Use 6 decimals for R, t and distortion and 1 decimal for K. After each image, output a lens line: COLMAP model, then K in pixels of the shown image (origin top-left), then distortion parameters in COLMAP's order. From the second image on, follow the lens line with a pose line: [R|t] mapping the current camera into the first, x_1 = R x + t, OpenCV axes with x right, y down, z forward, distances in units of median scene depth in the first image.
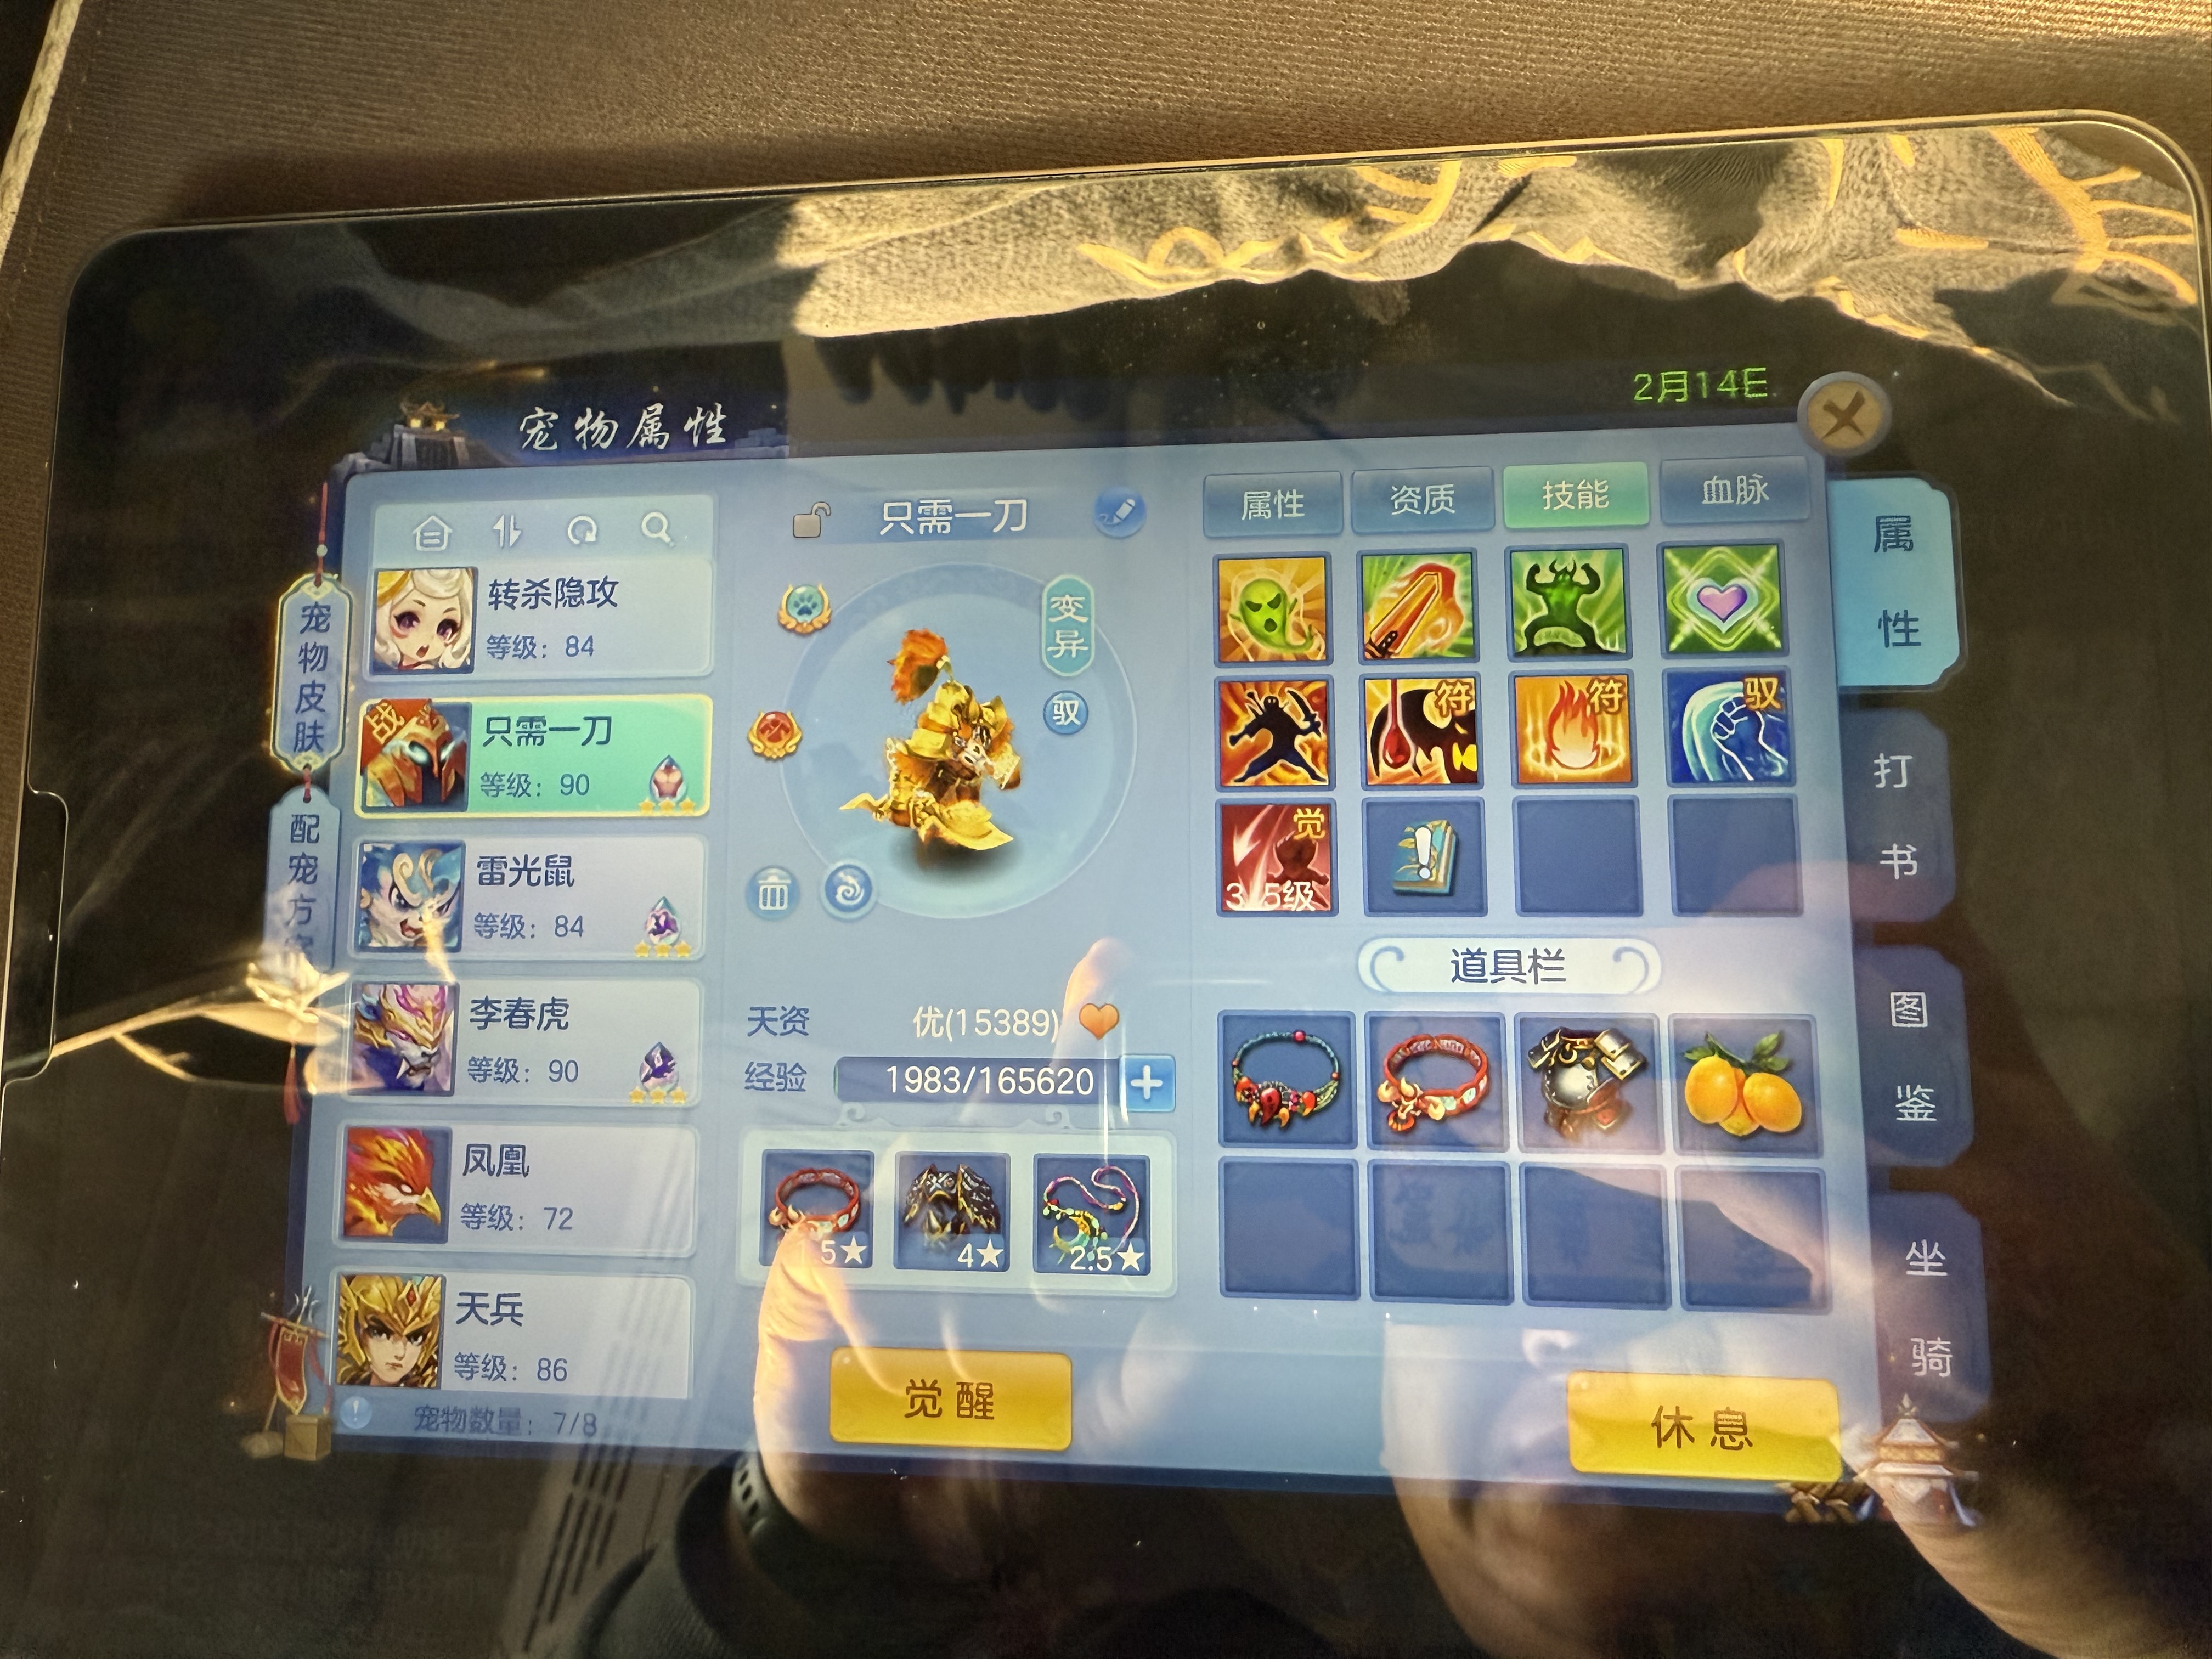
lens RADIAL K [[1540.4, 0, 966.1], [0, 1540.4, 826.9], [0, 0, 1]] dist [-0.001899, 0.002988]
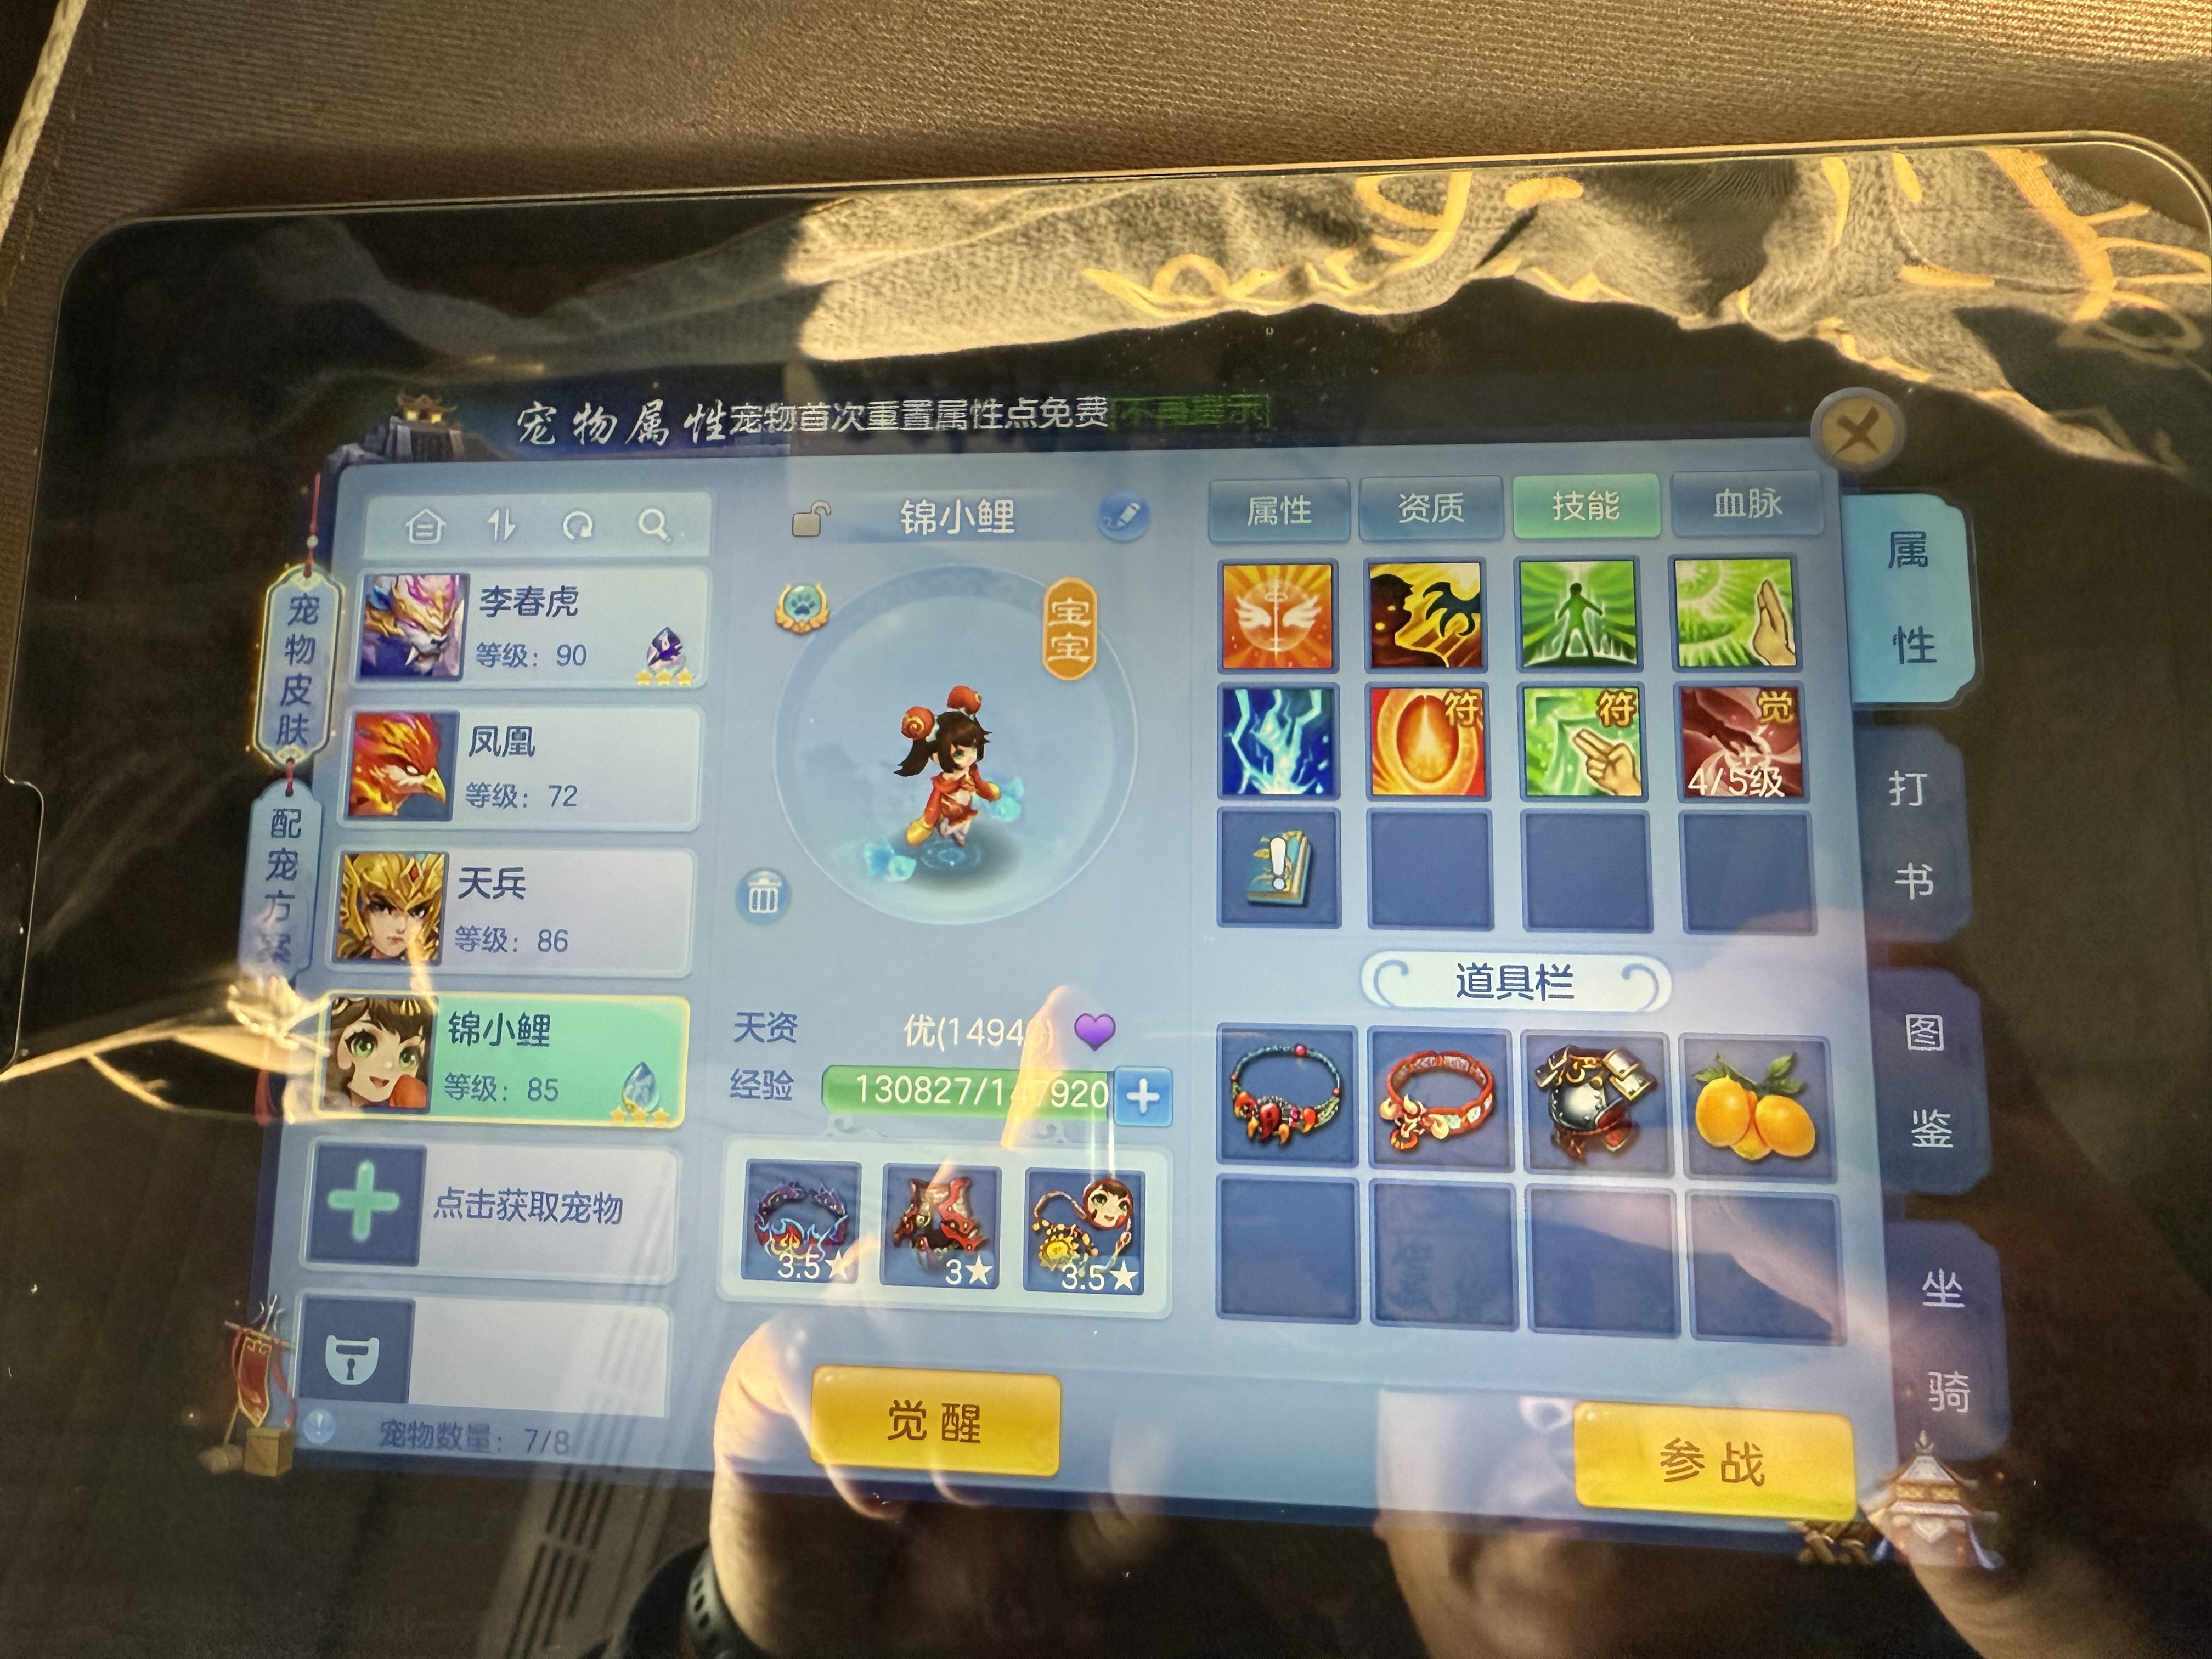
lens RADIAL K [[1541.7, 0, 964.9], [0, 1541.7, 829.0], [0, 0, 1]] dist [-0.003493, 0.004662]
pose [[0.999813, 0.018888, 0.004038, -0.001513], [-0.018756, 0.999360, -0.030457, 0.019155], [-0.004610, 0.030375, 0.999528, 0.014361]]
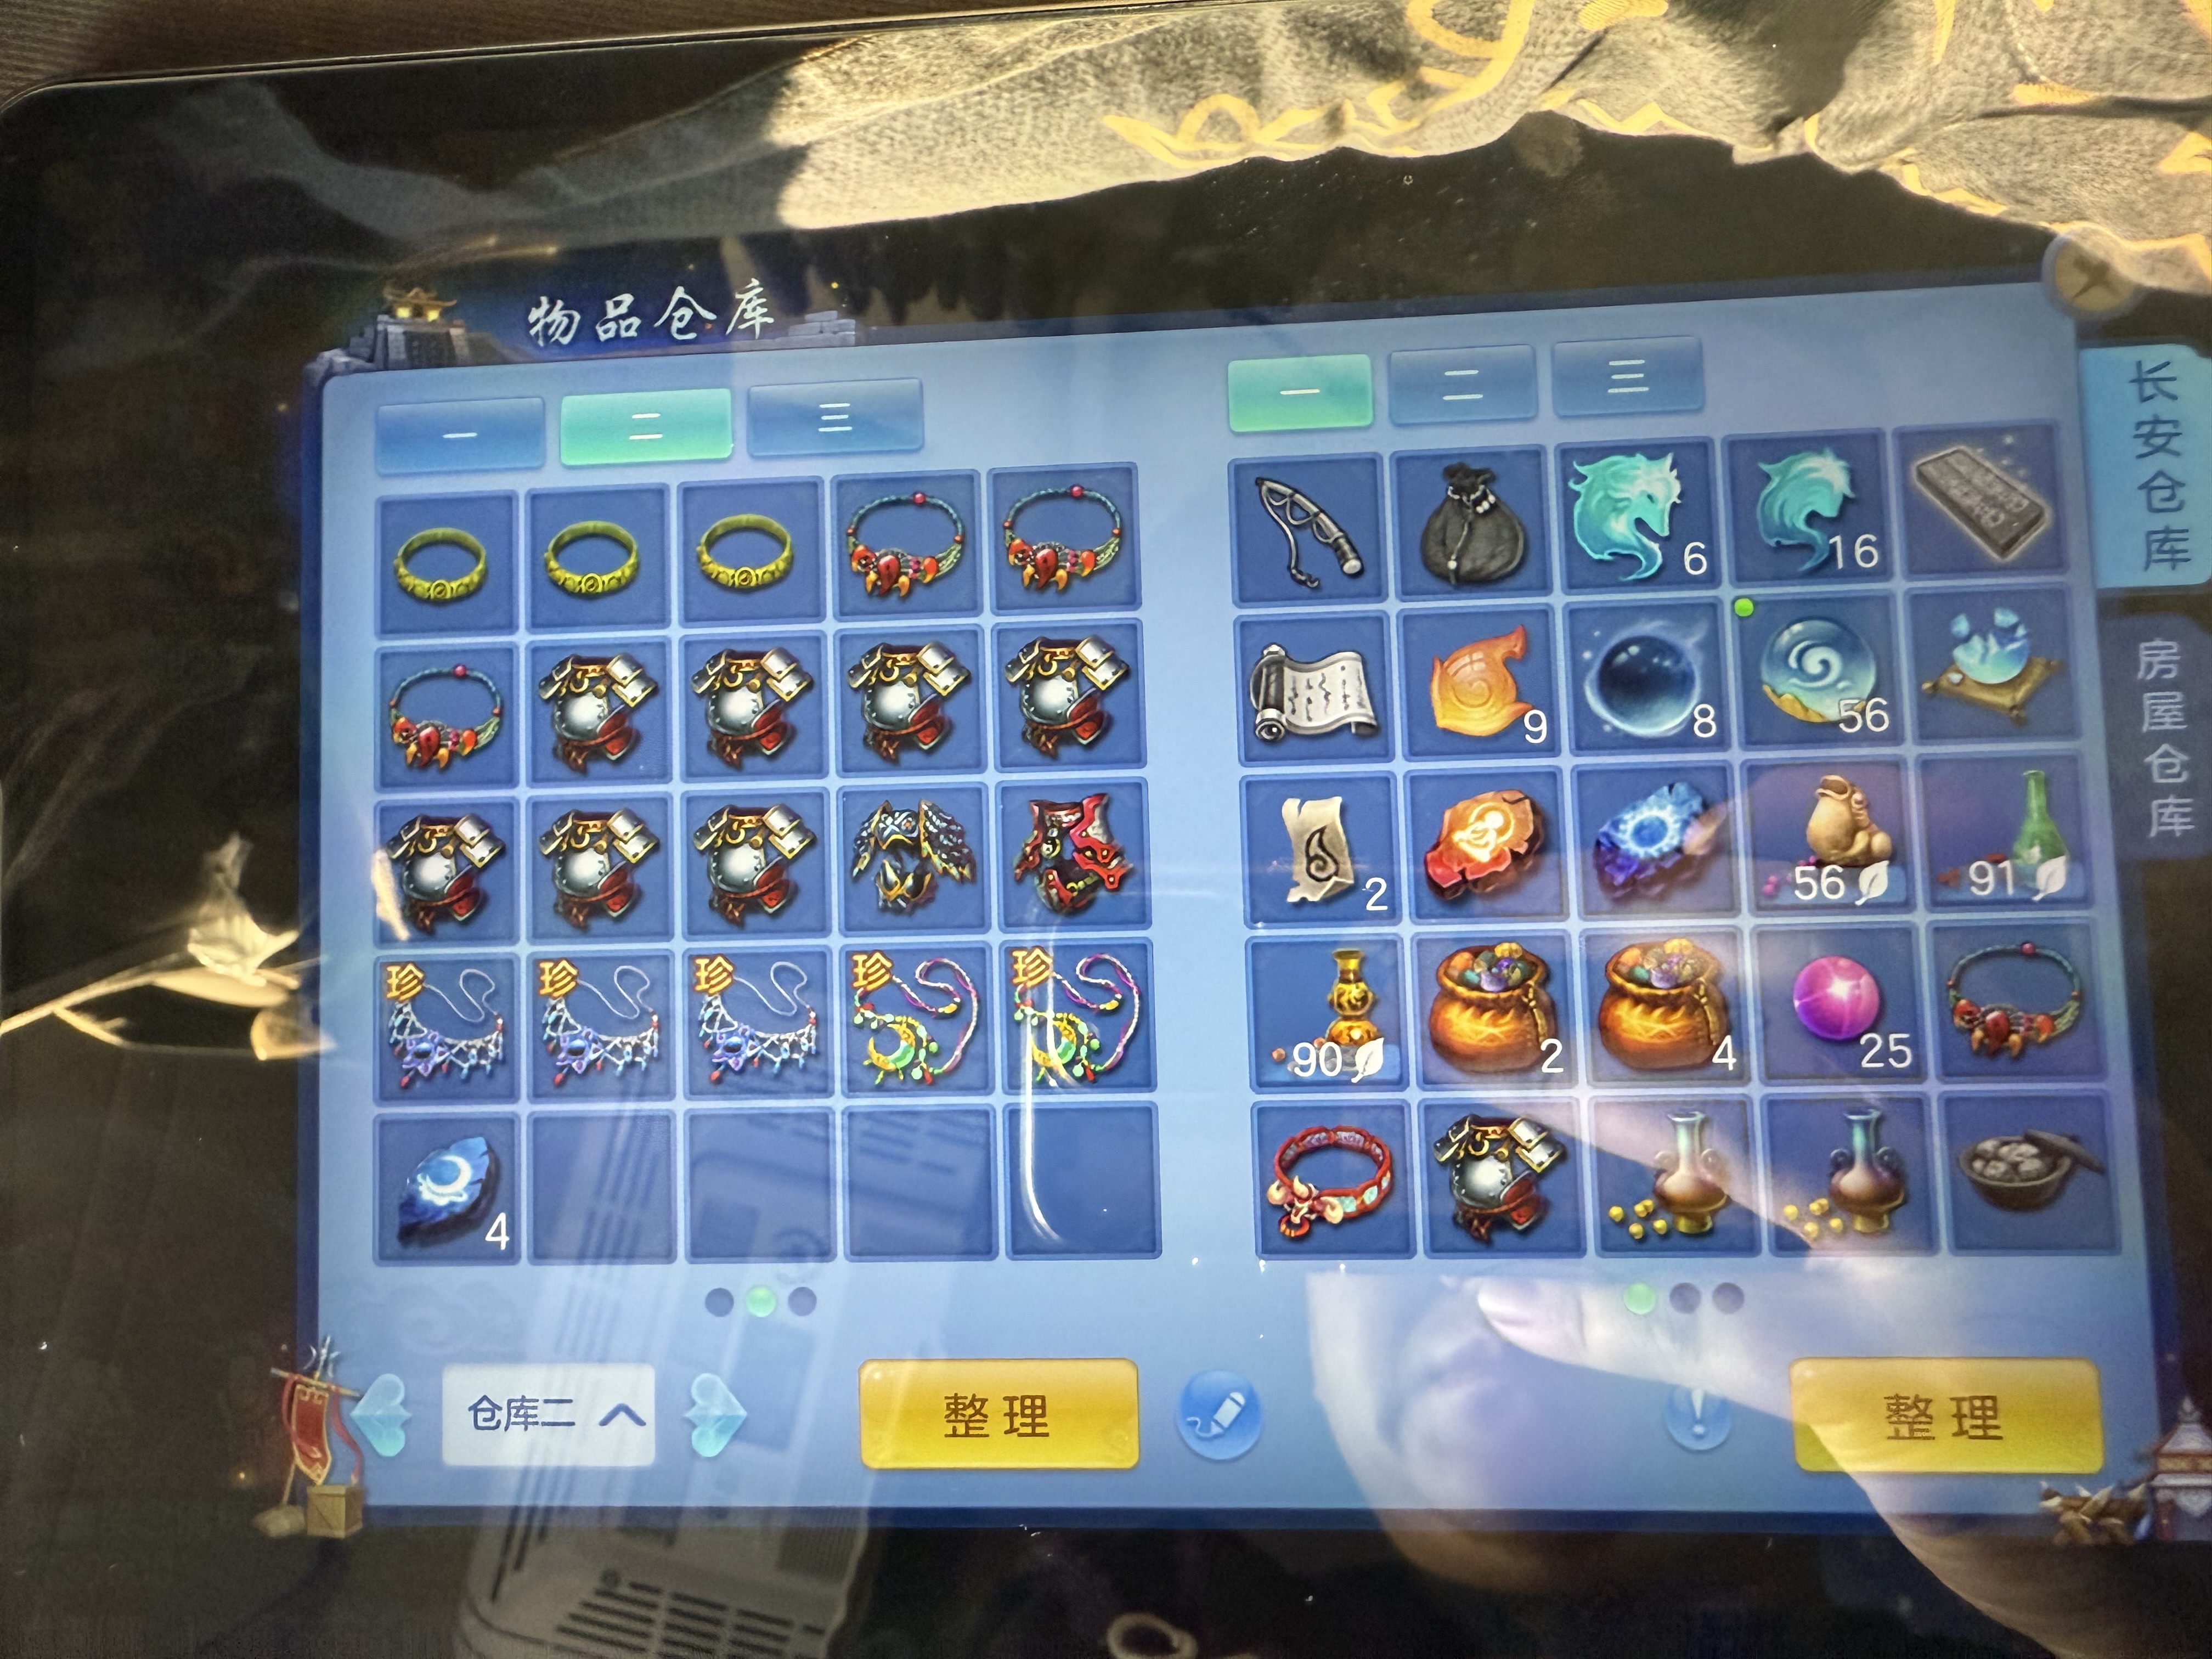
lens RADIAL K [[1535.6, 0, 956.6], [0, 1535.6, 826.5], [0, 0, 1]] dist [0.001484, -0.005373]
pose [[0.998726, -0.029299, 0.041086, -0.070839], [0.027241, 0.998389, 0.049772, -0.012374], [-0.042478, -0.048589, 0.997915, 0.101072]]
